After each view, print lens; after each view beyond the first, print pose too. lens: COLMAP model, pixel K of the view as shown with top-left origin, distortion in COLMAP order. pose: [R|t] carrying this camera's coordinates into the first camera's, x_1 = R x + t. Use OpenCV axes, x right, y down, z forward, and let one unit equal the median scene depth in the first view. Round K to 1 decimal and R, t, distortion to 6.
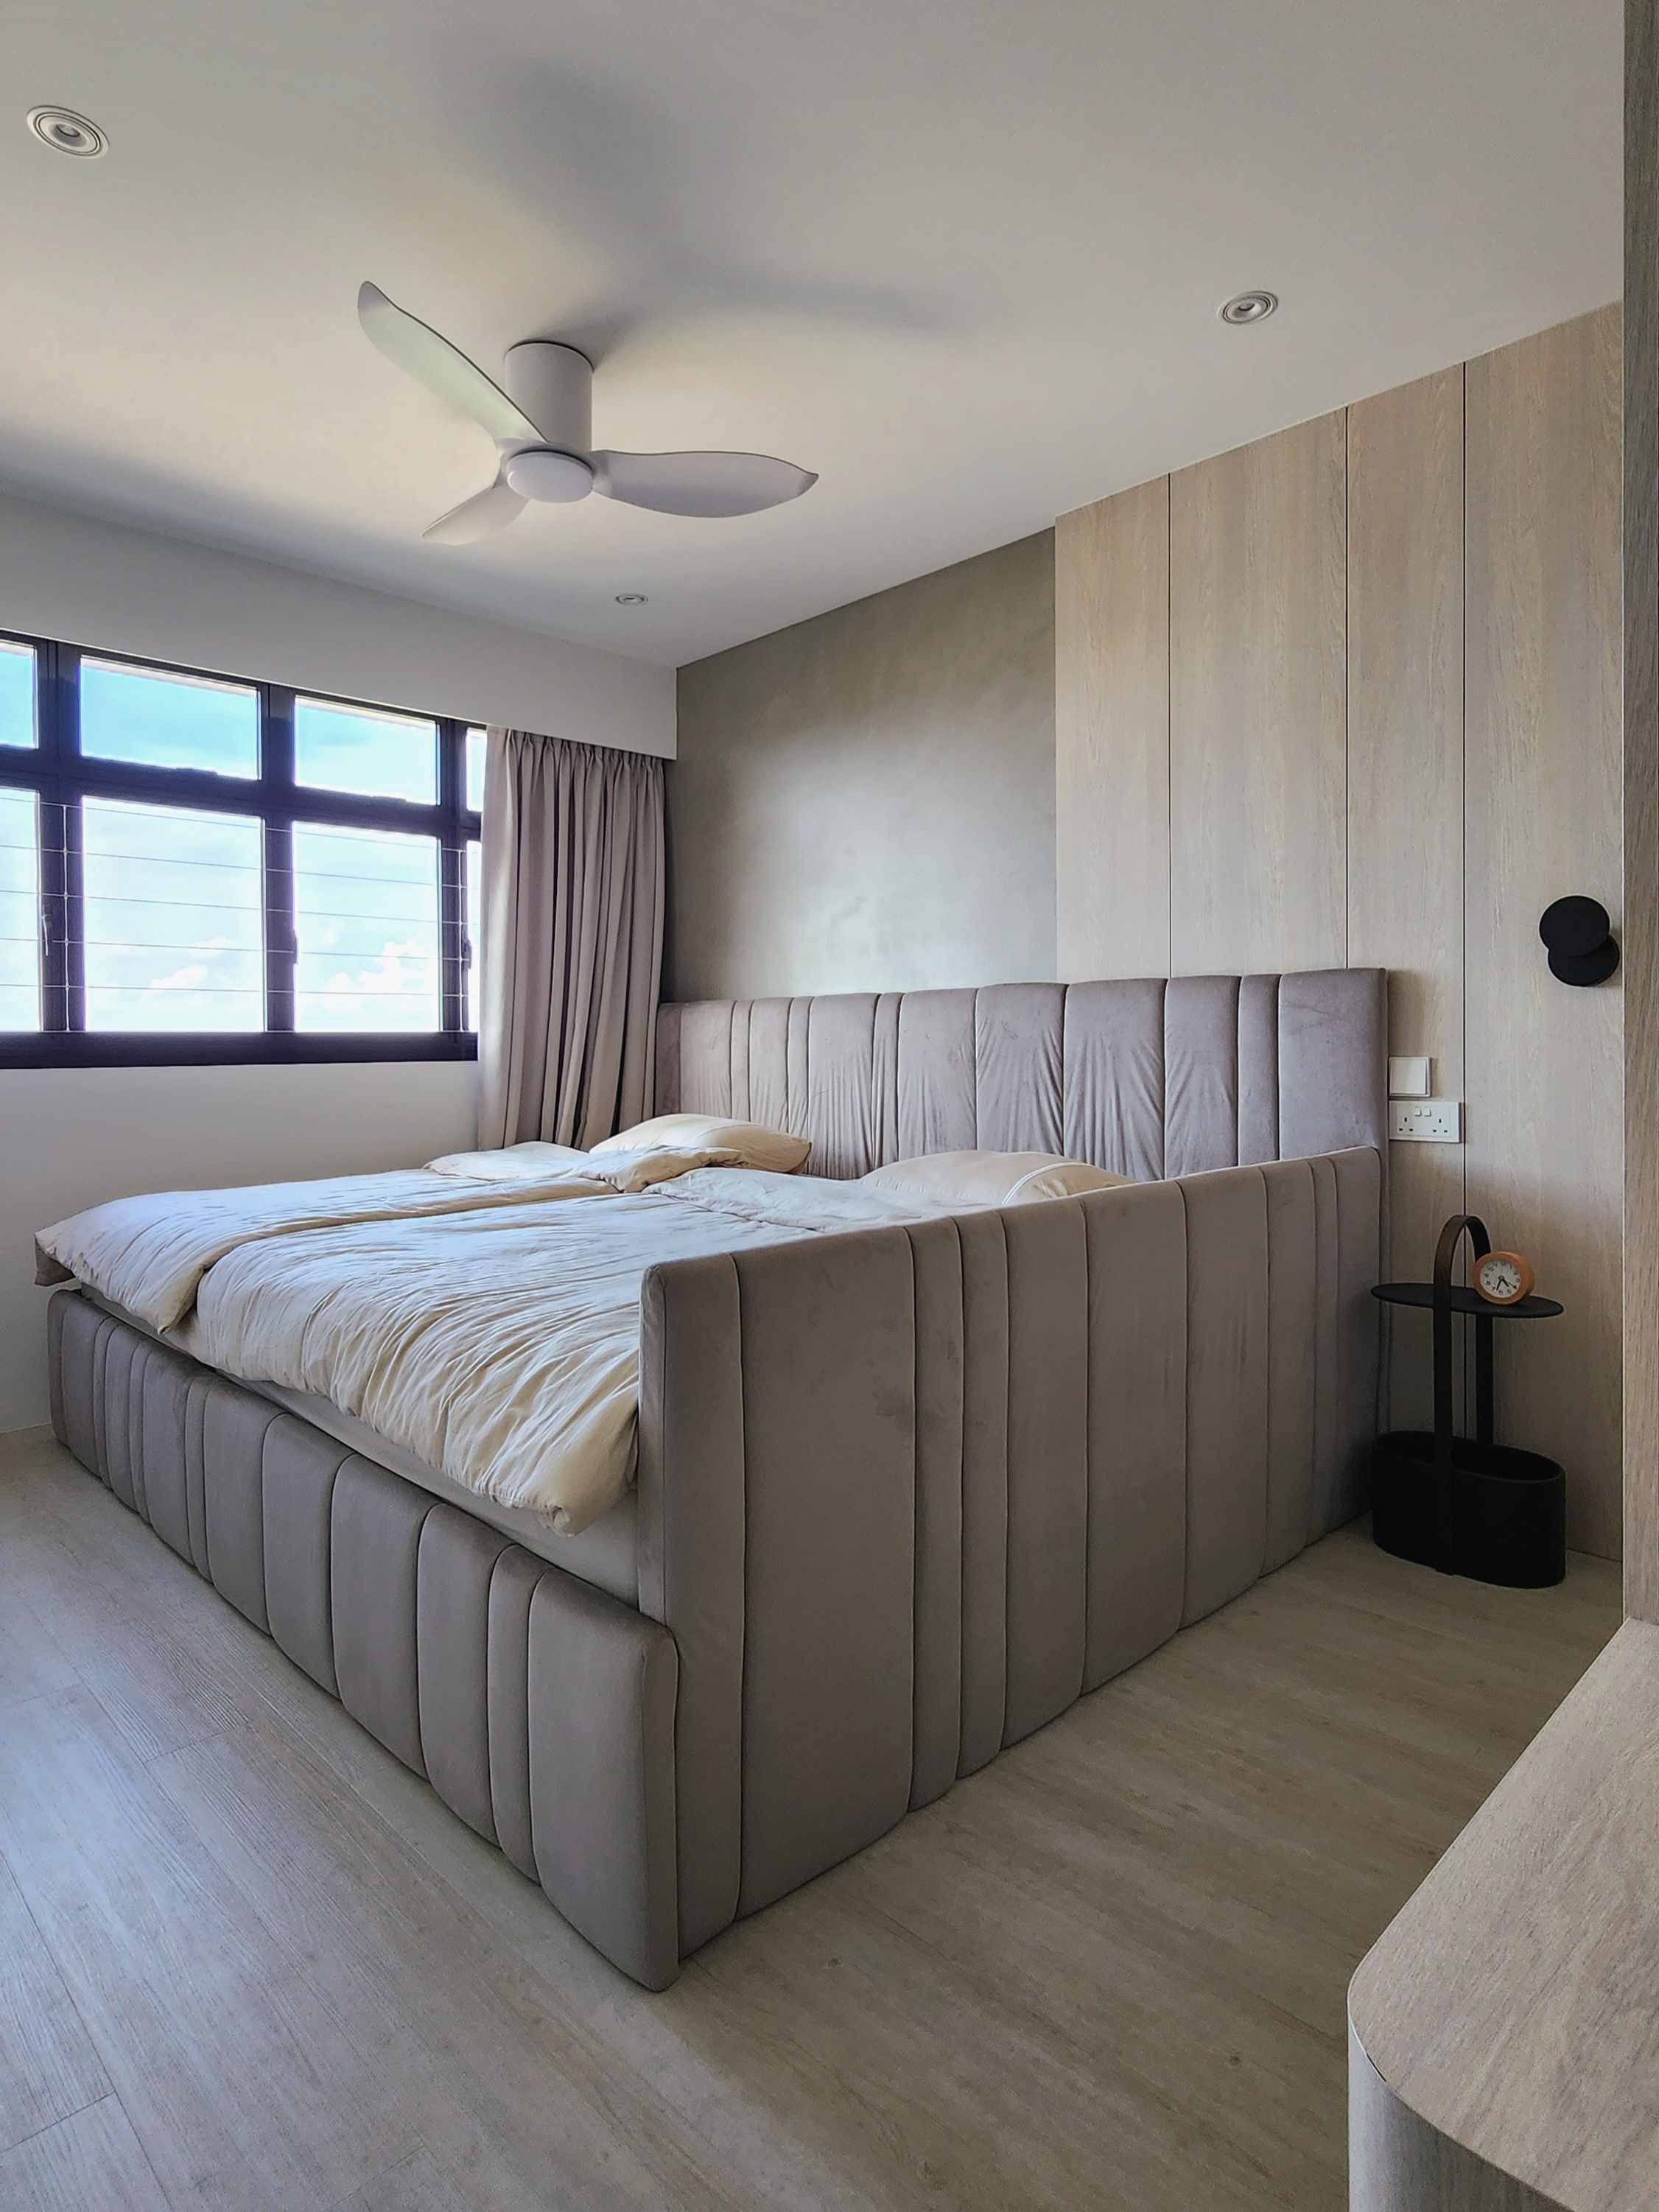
lens RADIAL K [[1205.2, 0, 836.6], [0, 1205.2, 1036.1], [0, 0, 1]] dist [0.001489, -0.002422]
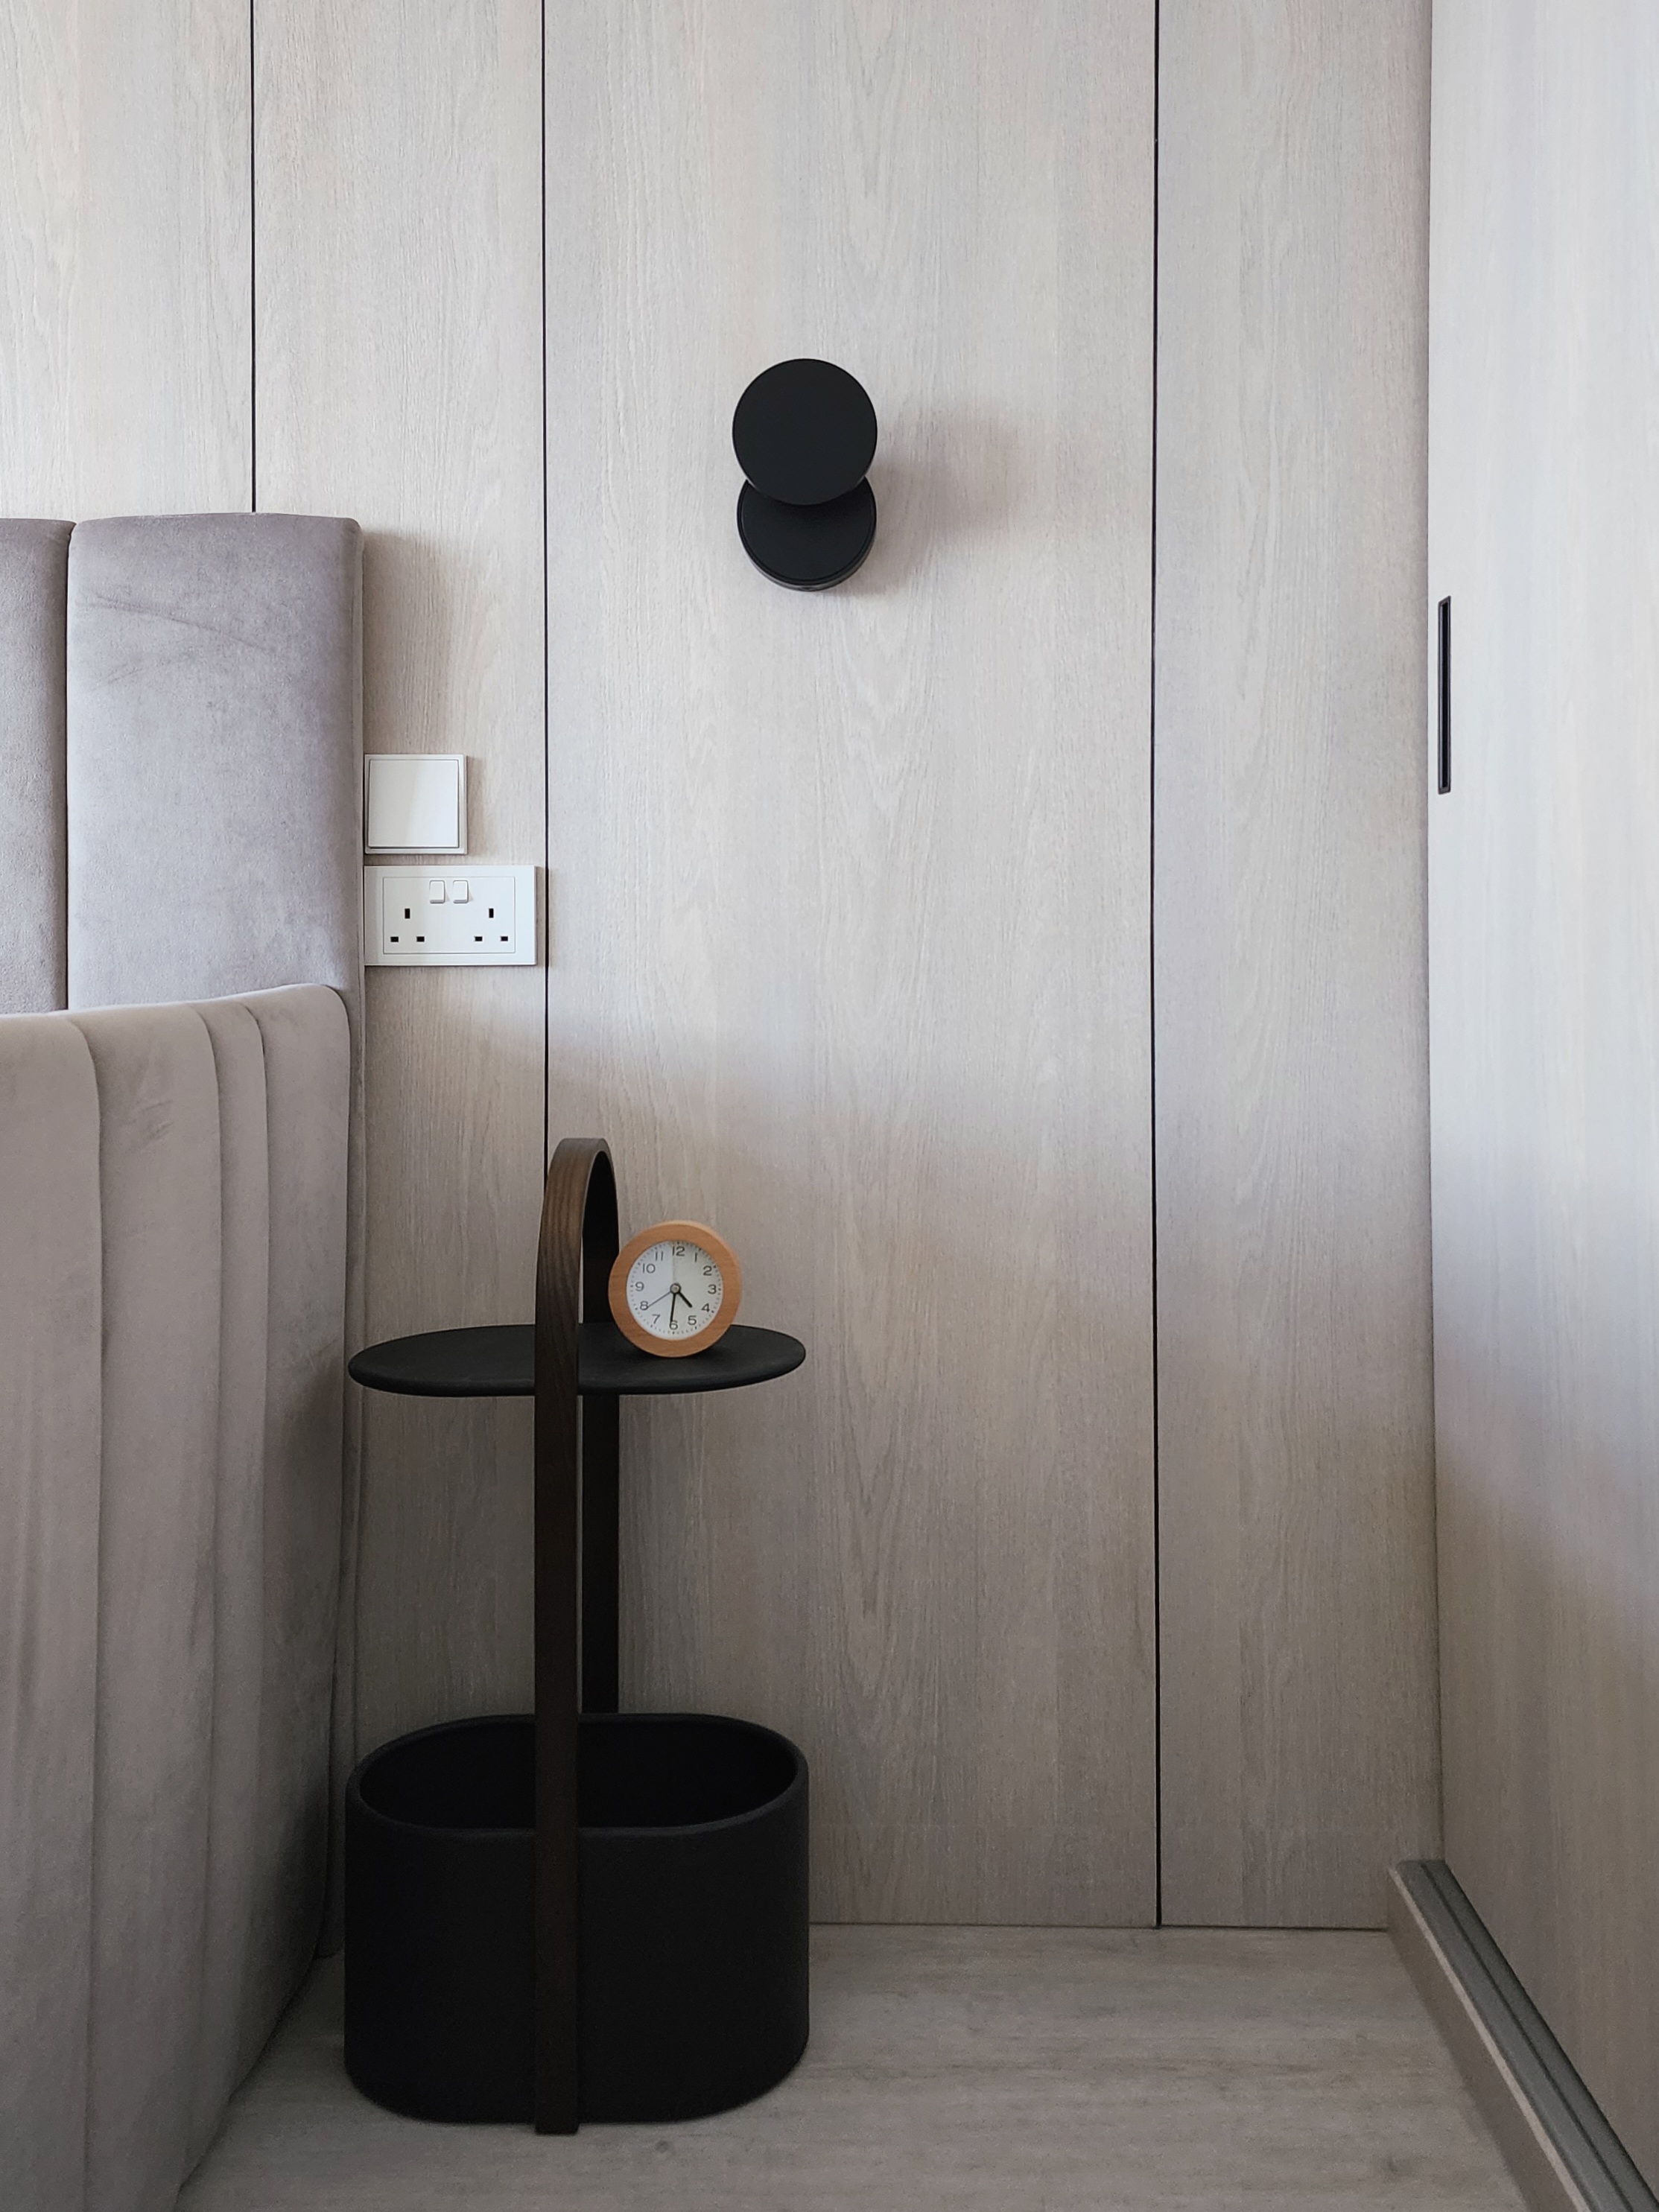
lens RADIAL K [[1929.0, 0, 831.0], [0, 1929.0, 959.6], [0, 0, 1]] dist [0.114818, -0.131509]
pose [[0.711224, -0.000254, 0.702965, 0.124998], [-0.012738, 0.999831, 0.013249, 0.073104], [-0.702850, -0.018377, 0.711101, 0.448144]]
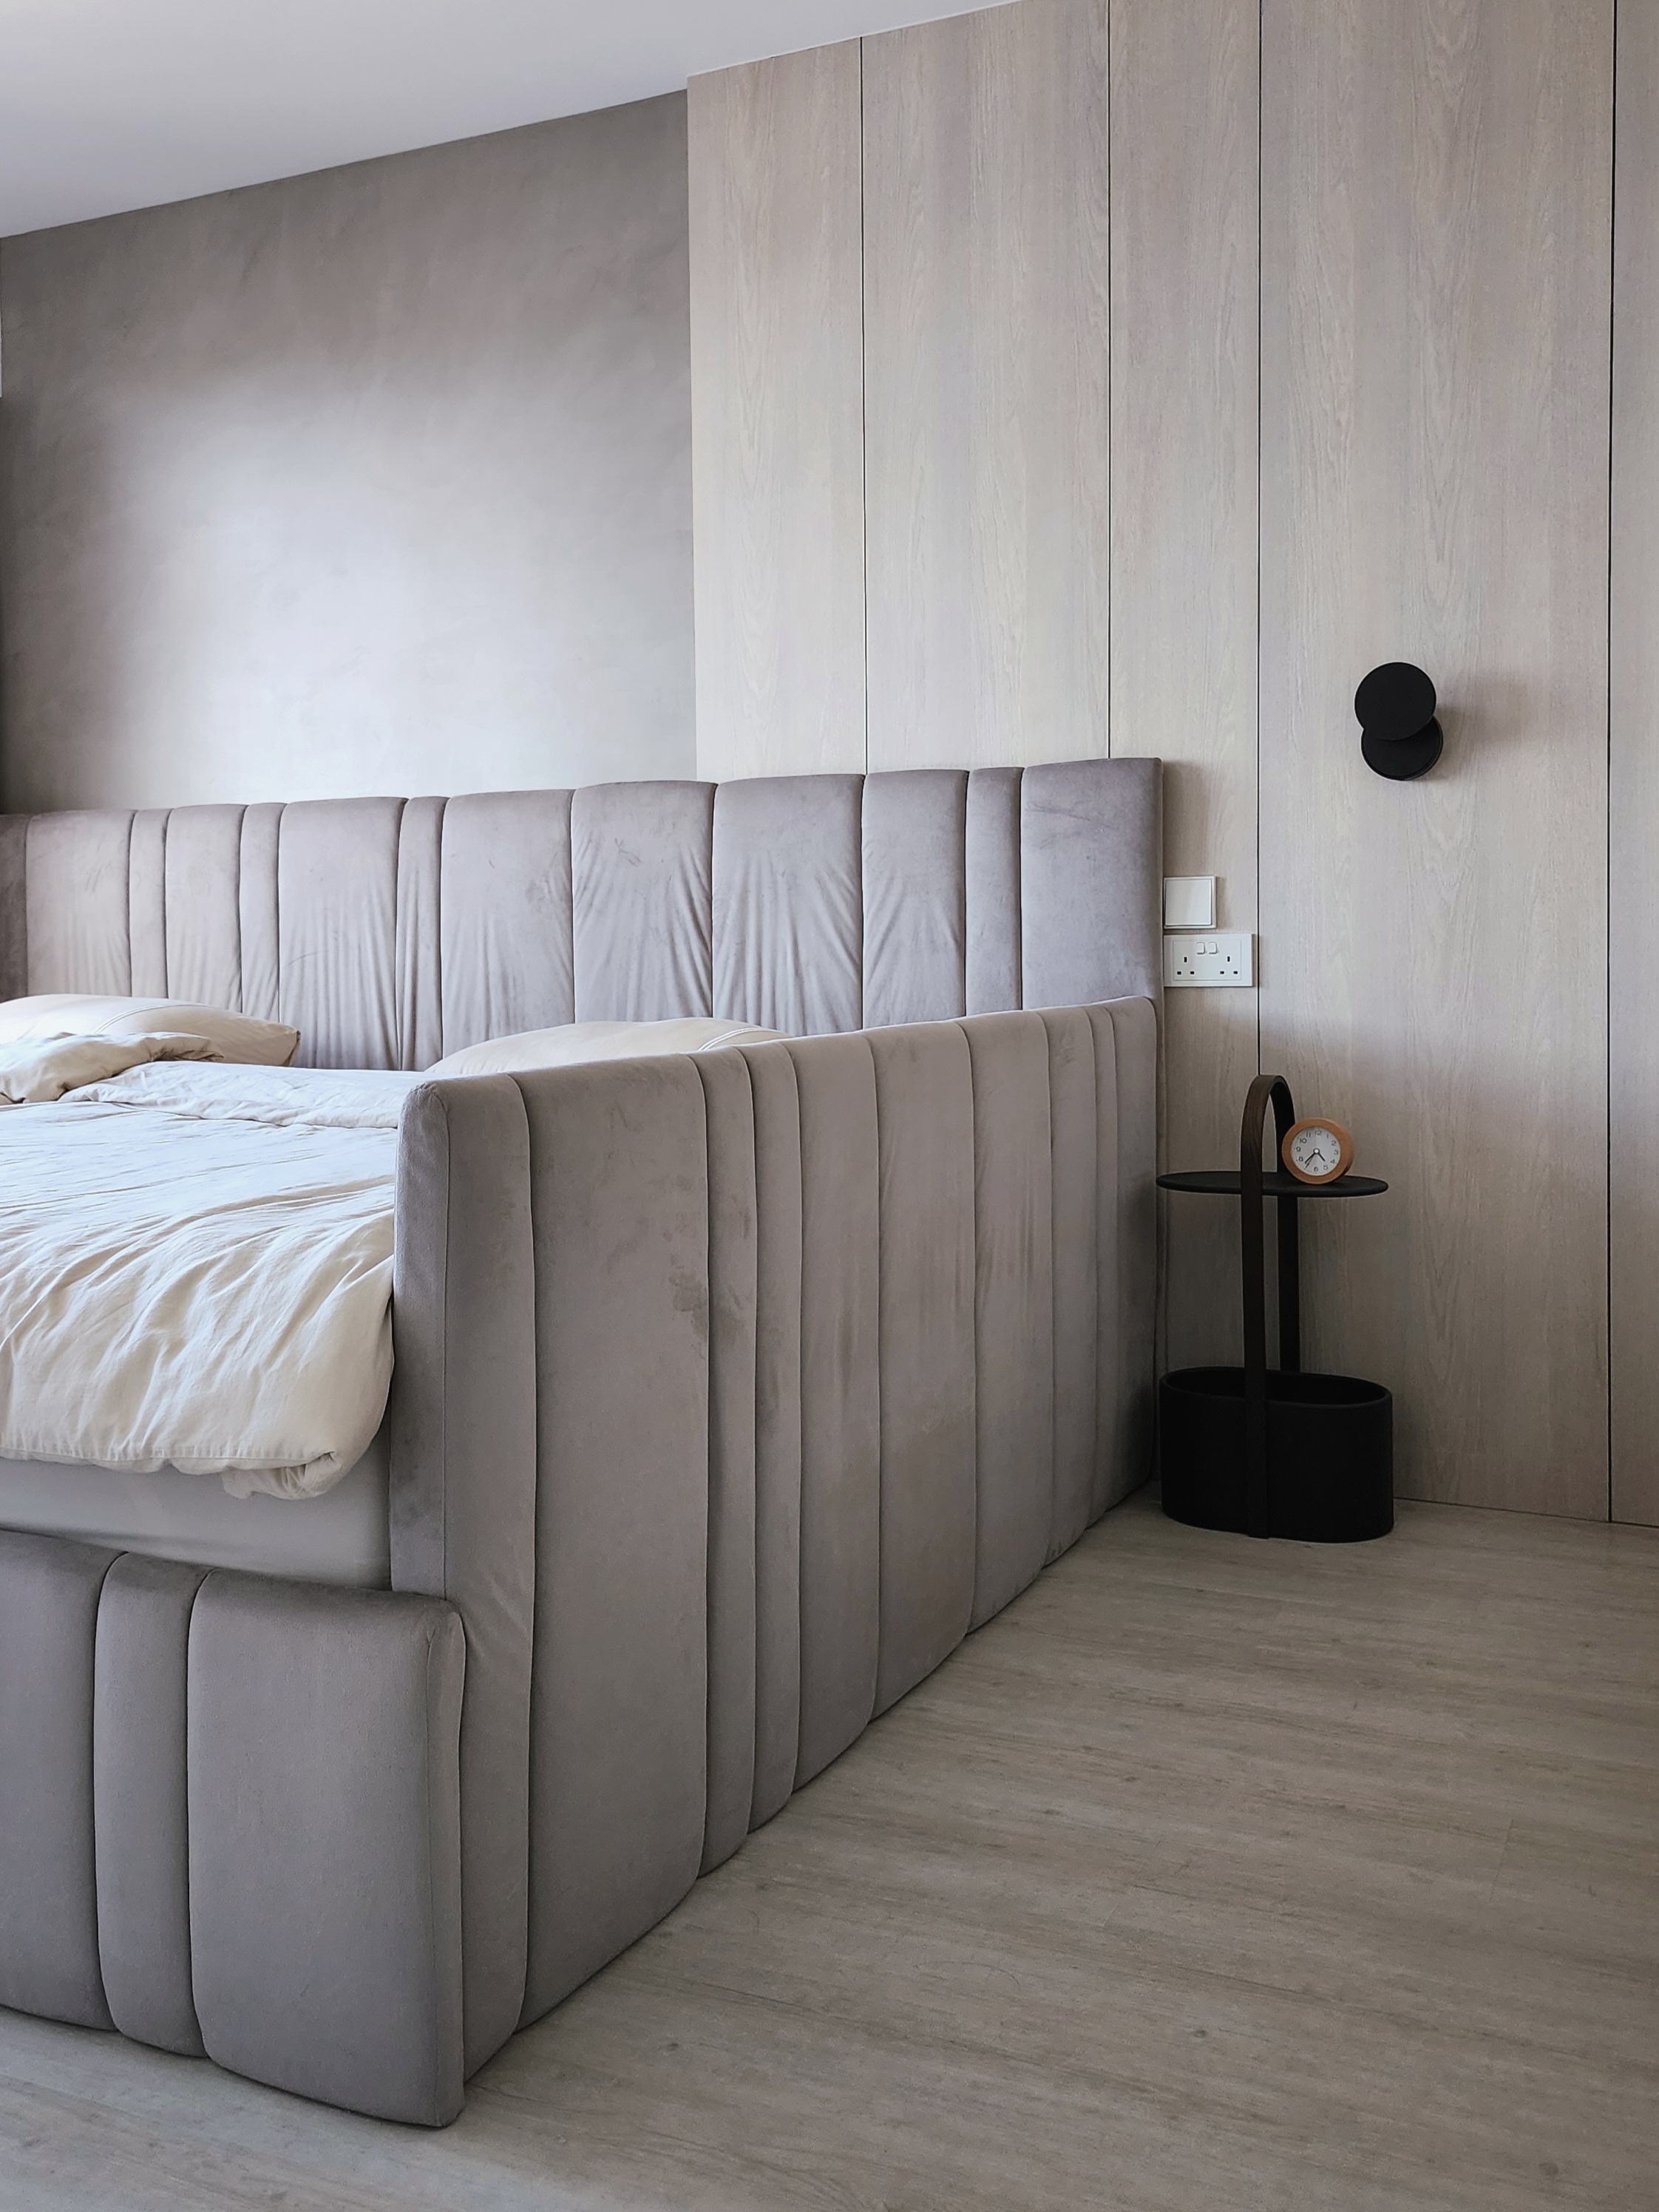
lens RADIAL K [[1928.8, 0, 831.0], [0, 1928.8, 959.6], [0, 0, 1]] dist [0.114818, -0.131509]
pose [[0.939724, -0.007701, 0.341847, -0.148556], [0.002061, 0.999856, 0.016858, 0.047684], [-0.341928, -0.015137, 0.939604, -0.061546]]
